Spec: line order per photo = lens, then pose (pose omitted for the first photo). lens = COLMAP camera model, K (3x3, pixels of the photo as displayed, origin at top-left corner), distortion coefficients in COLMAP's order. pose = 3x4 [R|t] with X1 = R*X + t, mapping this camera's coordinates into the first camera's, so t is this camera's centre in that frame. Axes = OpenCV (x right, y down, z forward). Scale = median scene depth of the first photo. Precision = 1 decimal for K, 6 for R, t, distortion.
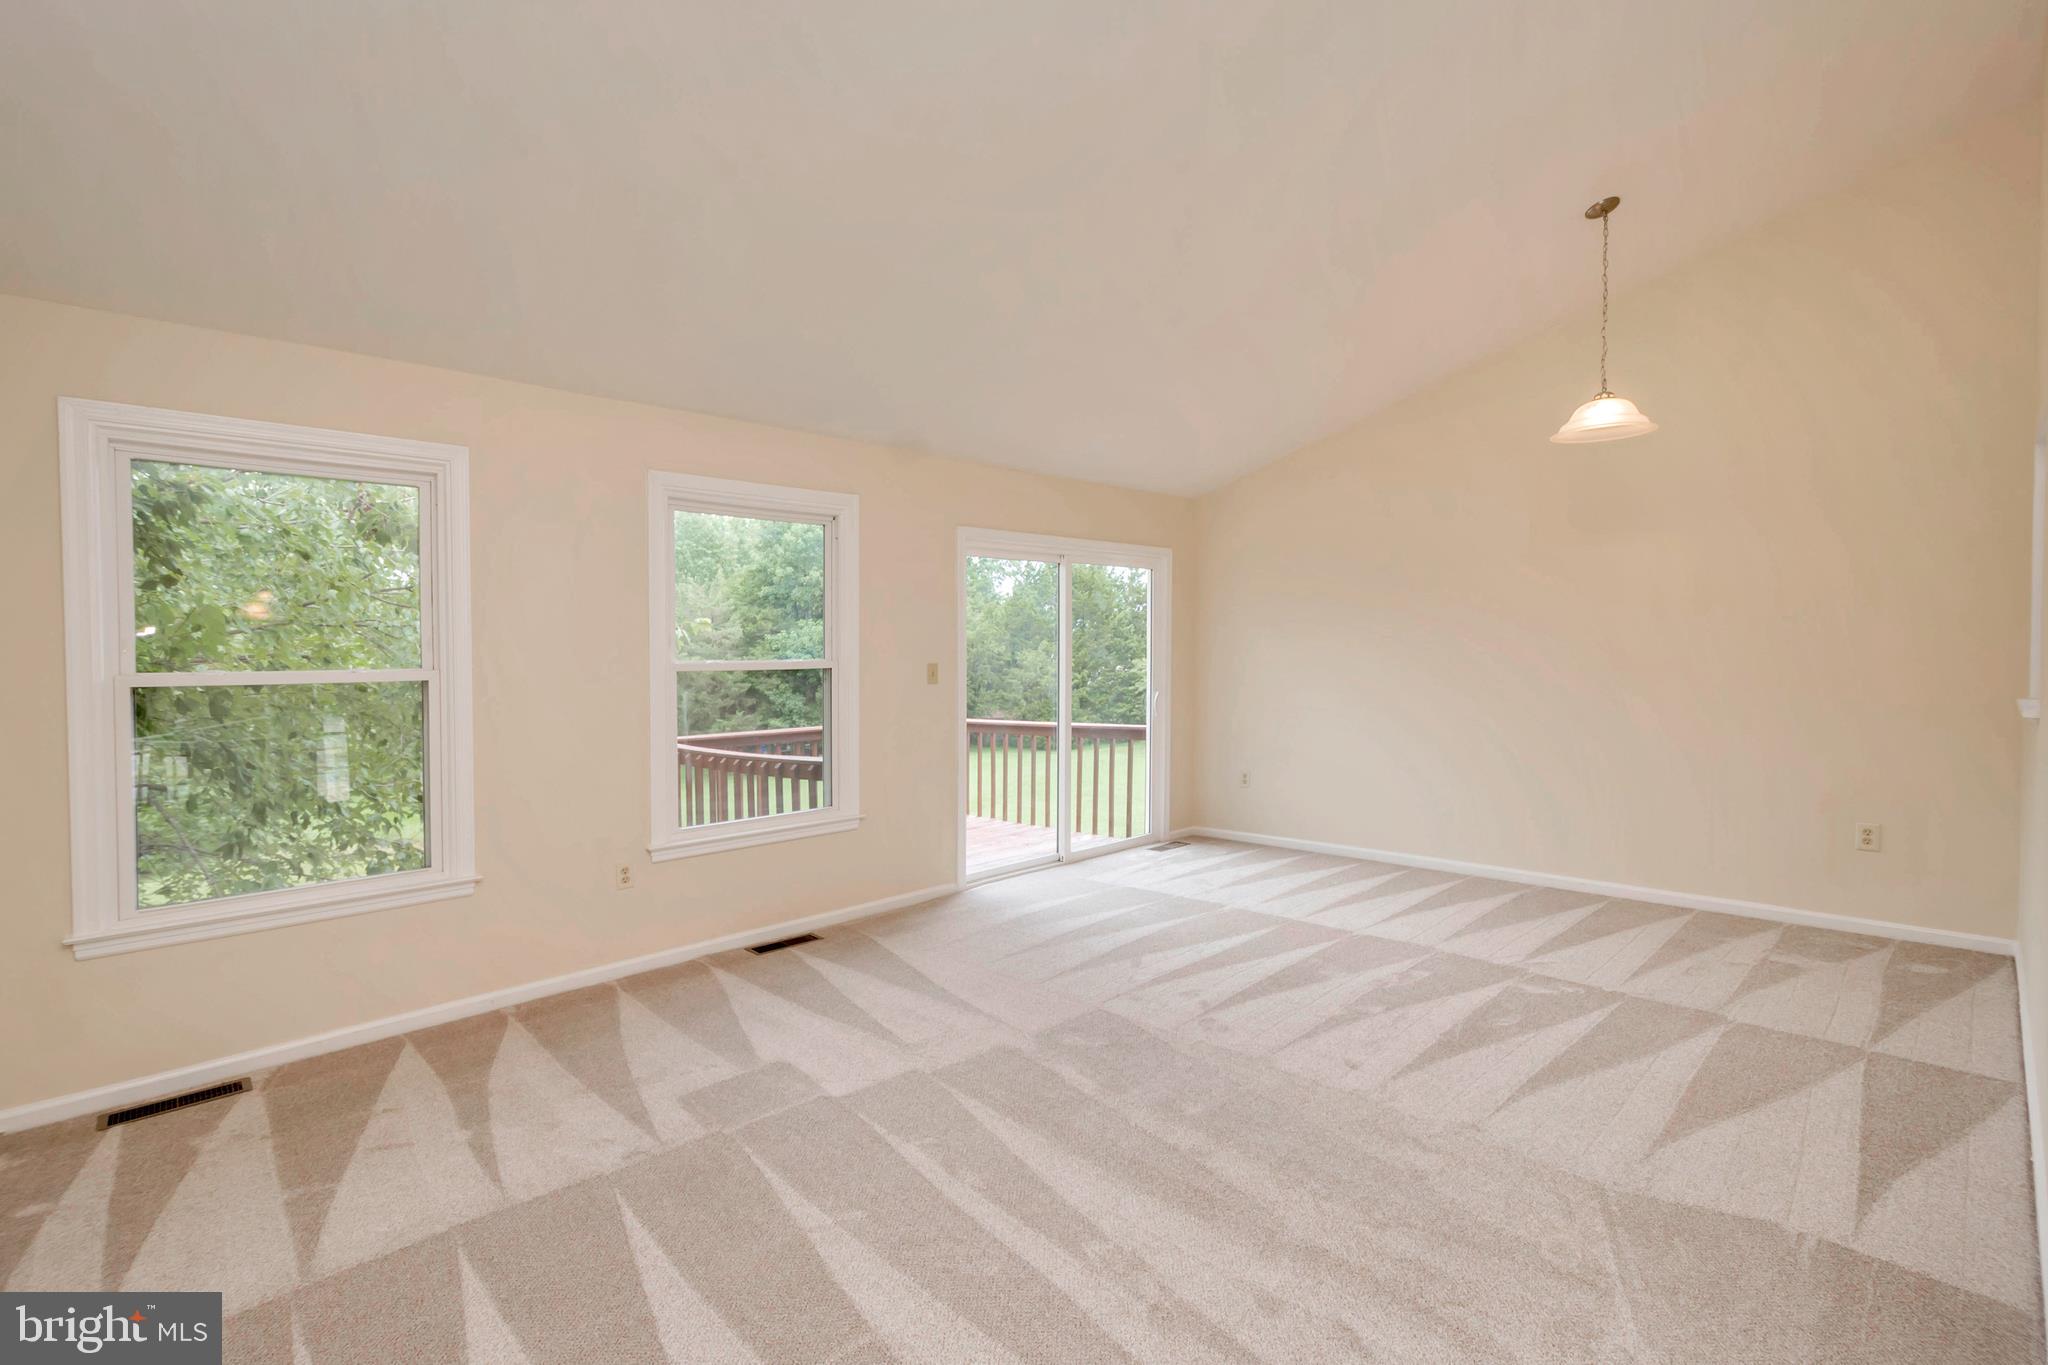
lens RADIAL K [[904.6, 0, 1022.7], [0, 904.6, 683.8], [0, 0, 1]] dist [0.008825, -0.002480]
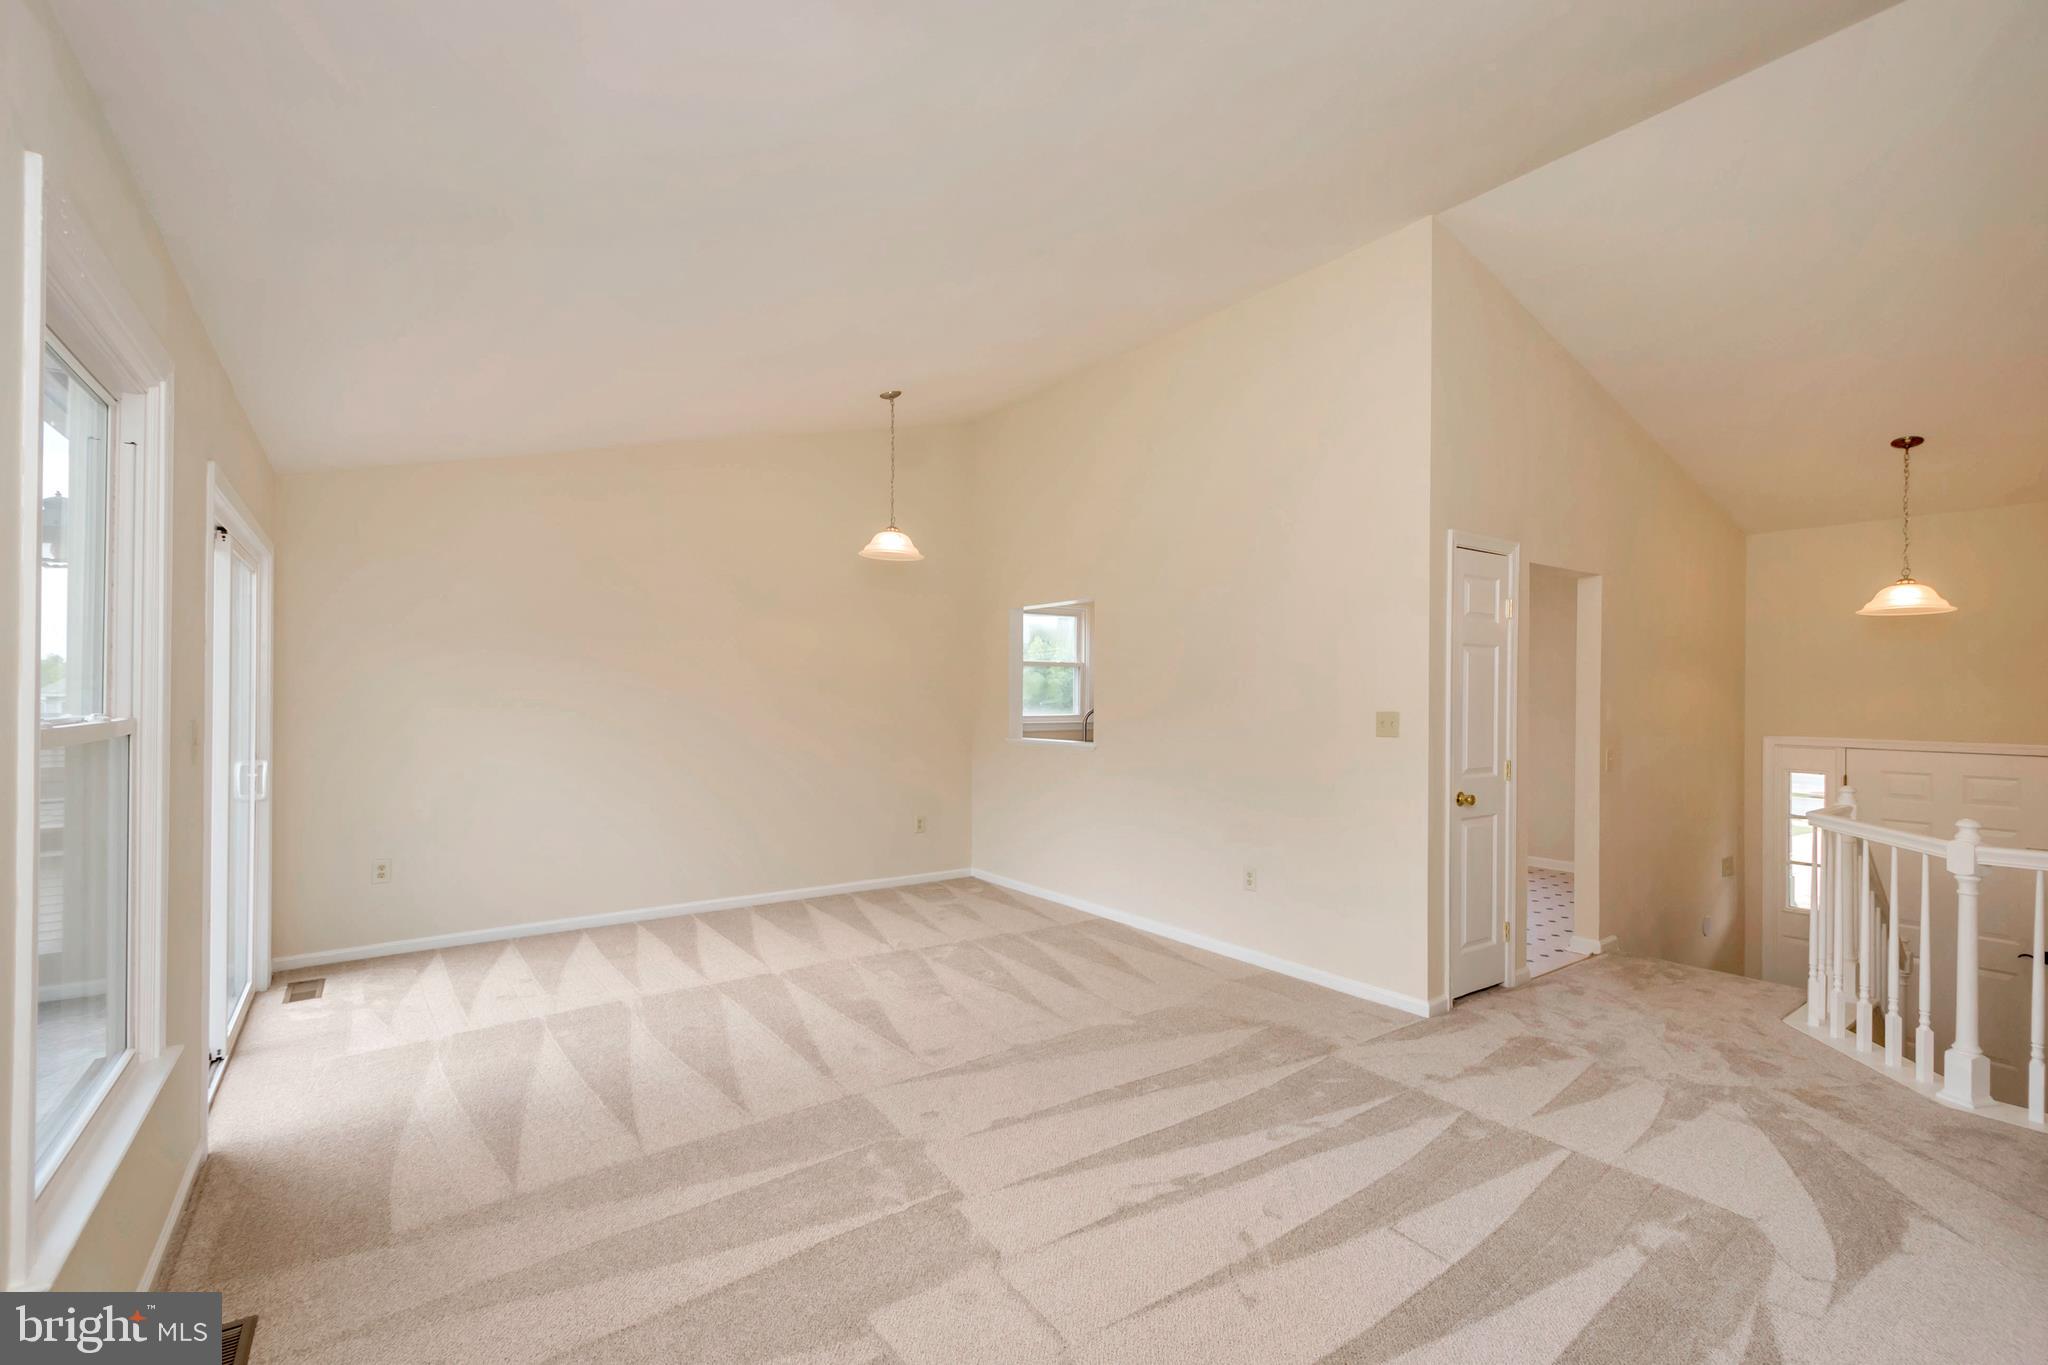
lens RADIAL K [[904.6, 0, 1030.1], [0, 904.6, 694.5], [0, 0, 1]] dist [0.008825, -0.002480]
pose [[0.132623, 0.027257, 0.990792, -0.624723], [0.017979, 0.999391, -0.029900, -0.013300], [-0.991003, 0.021779, 0.132052, 0.530899]]
